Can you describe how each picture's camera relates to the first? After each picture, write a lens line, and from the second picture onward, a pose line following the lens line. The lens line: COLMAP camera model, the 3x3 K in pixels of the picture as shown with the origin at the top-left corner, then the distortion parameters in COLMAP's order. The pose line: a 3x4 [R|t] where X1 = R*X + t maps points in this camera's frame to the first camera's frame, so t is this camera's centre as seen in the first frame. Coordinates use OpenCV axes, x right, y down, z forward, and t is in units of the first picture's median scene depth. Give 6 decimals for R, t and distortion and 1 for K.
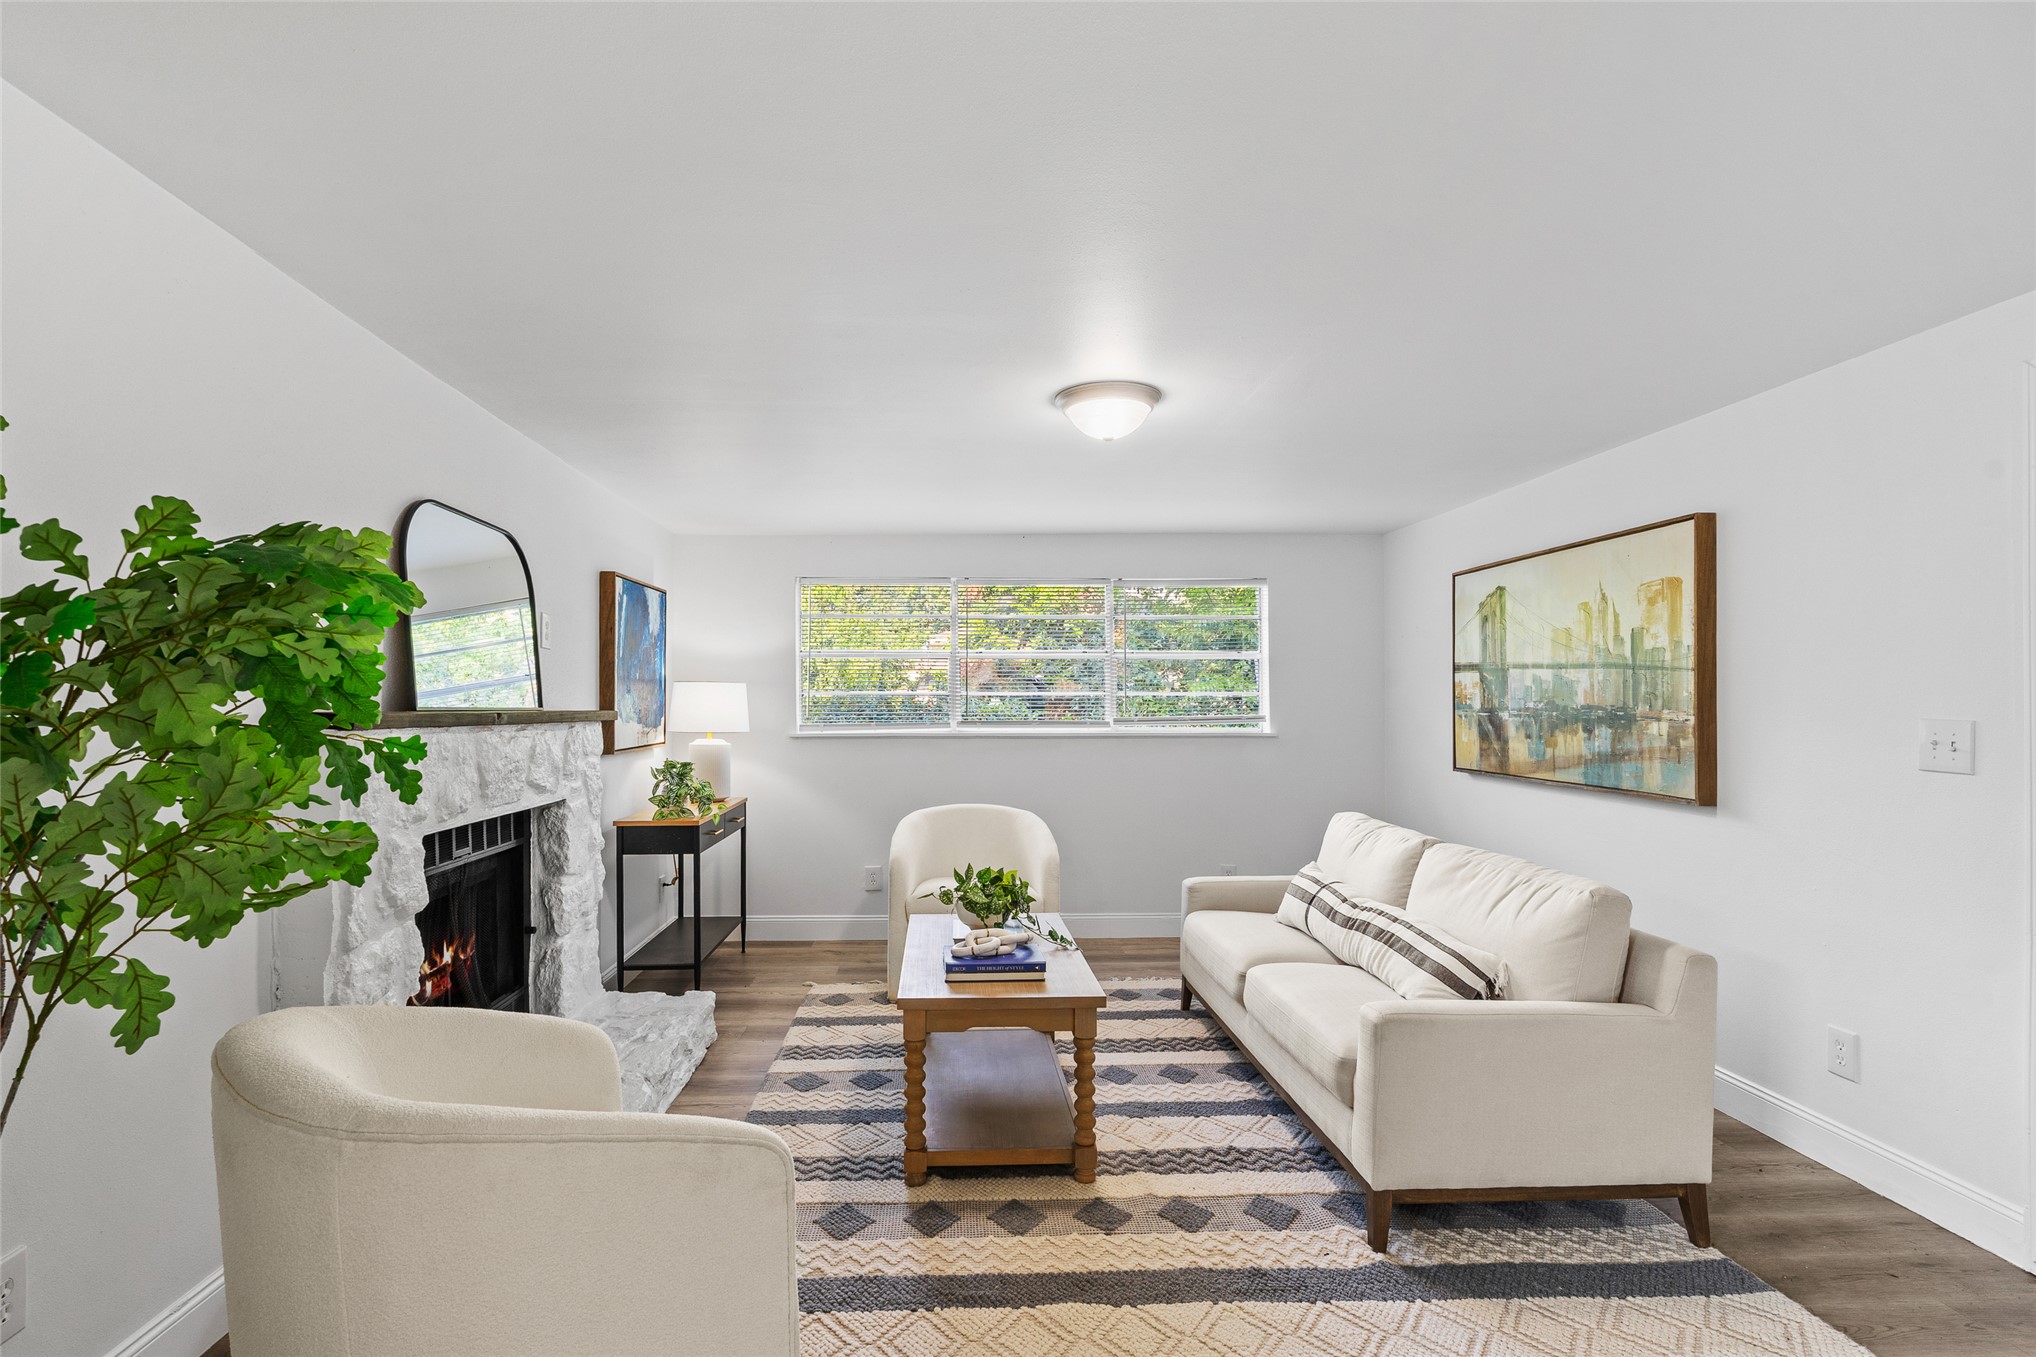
lens RADIAL K [[985.6, 0, 1006.4], [0, 985.6, 687.7], [0, 0, 1]] dist [-0.013645, 0.000102]
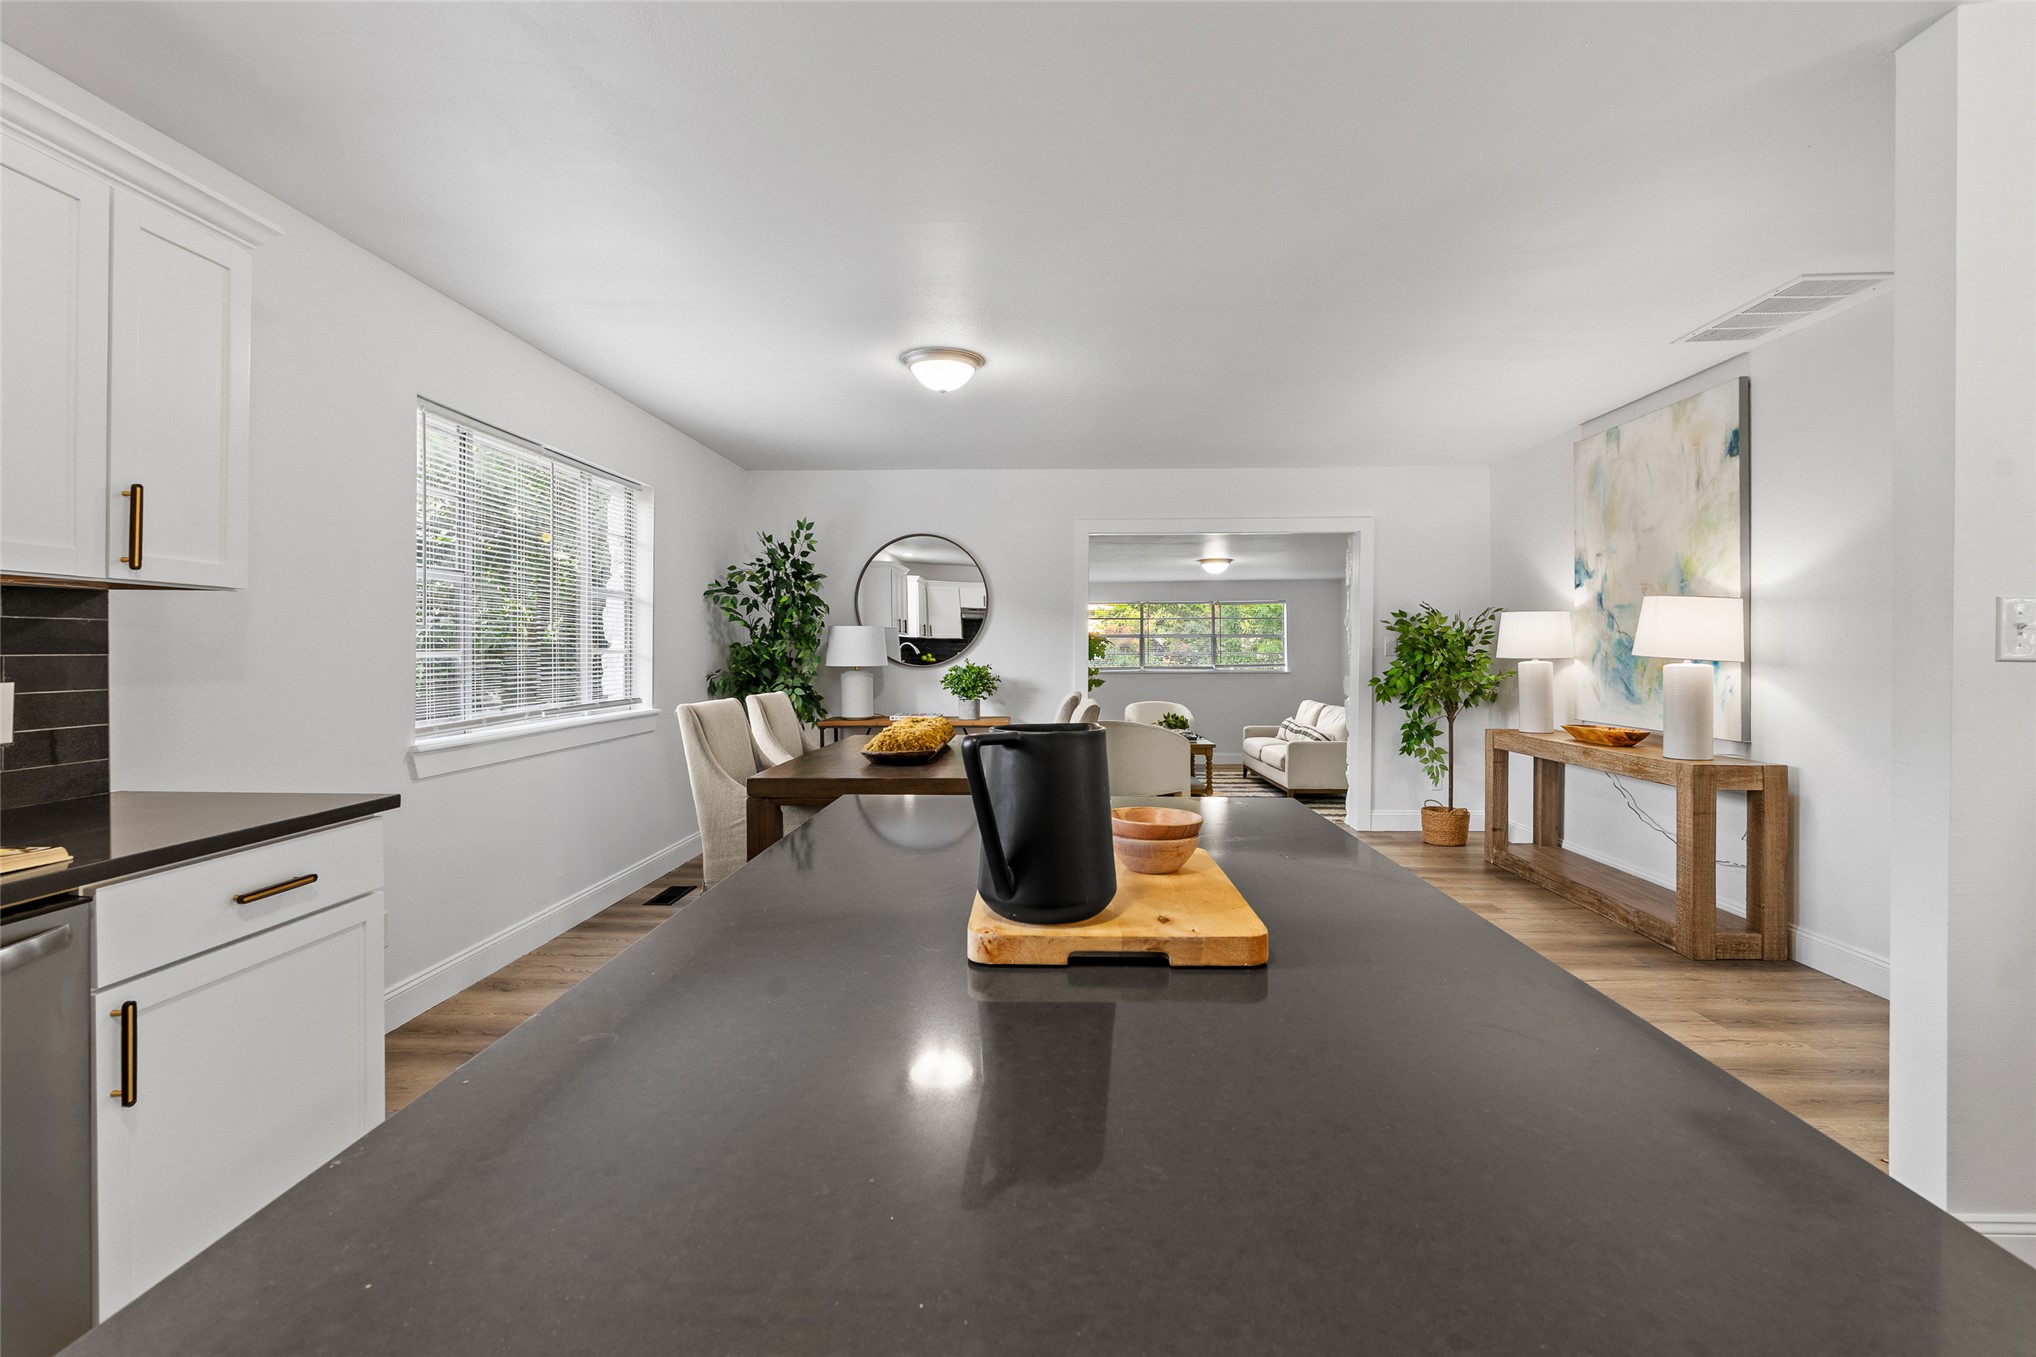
lens RADIAL K [[900.1, 0, 1026.7], [0, 900.1, 639.9], [0, 0, 1]] dist [0.003717, -0.001486]
pose [[0.995667, -0.006453, -0.092764, -0.201888], [0.006347, 0.999979, -0.001431, -0.039997], [0.092771, 0.000836, 0.995687, -1.713835]]
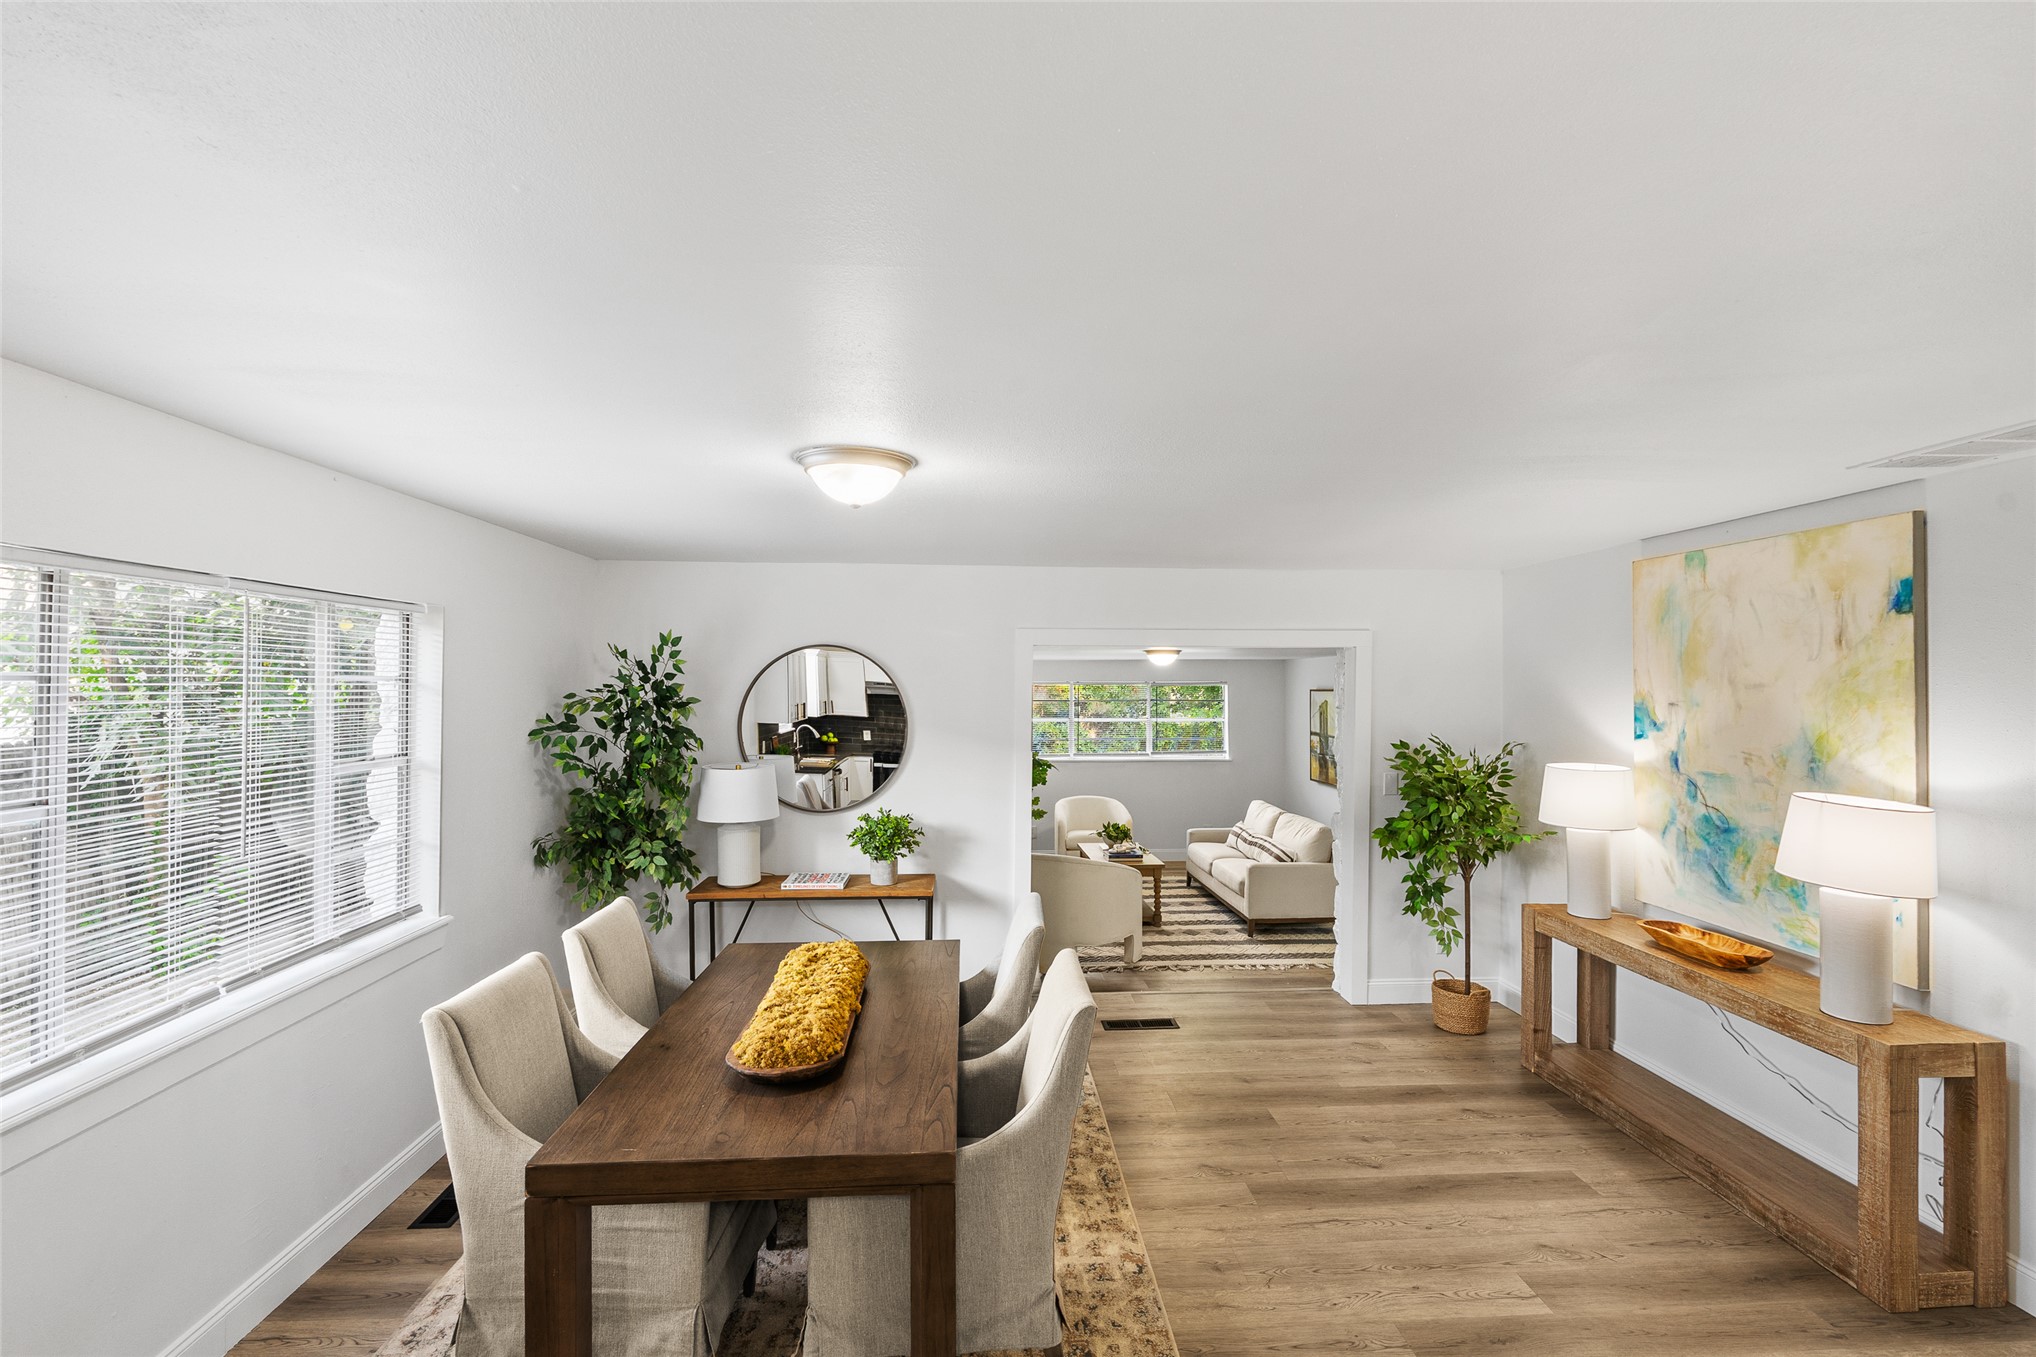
lens RADIAL K [[900.1, 0, 1019.8], [0, 900.1, 668.9], [0, 0, 1]] dist [0.003717, -0.001486]
pose [[0.999982, -0.004014, 0.004364, -0.272574], [0.004043, 0.999970, -0.006589, -0.208906], [-0.004337, 0.006607, 0.999969, -1.370108]]
